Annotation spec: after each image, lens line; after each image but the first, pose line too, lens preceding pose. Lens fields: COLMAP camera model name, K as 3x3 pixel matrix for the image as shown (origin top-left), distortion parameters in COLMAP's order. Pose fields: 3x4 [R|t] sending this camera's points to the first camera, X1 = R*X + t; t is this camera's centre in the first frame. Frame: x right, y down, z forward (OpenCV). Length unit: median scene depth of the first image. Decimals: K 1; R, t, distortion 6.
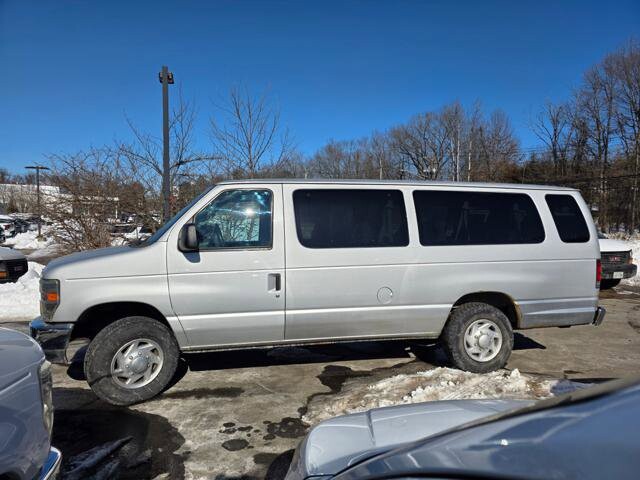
lens RADIAL K [[430.6, 0, 317.0], [0, 430.6, 269.6], [0, 0, 1]] dist [0.023262, -0.000999]
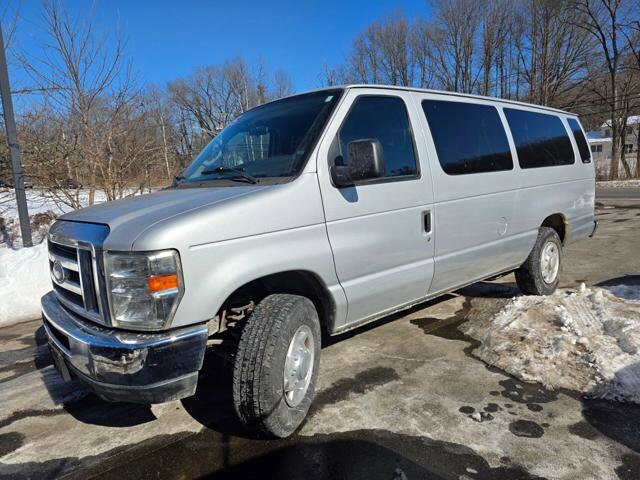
lens RADIAL K [[430.6, 0, 317.0], [0, 430.6, 269.6], [0, 0, 1]] dist [0.023262, -0.000999]
pose [[0.871312, -0.147501, 0.468038, -0.652619], [0.108808, 0.988087, 0.108832, 0.008719], [-0.478515, -0.043900, 0.876981, 0.420428]]
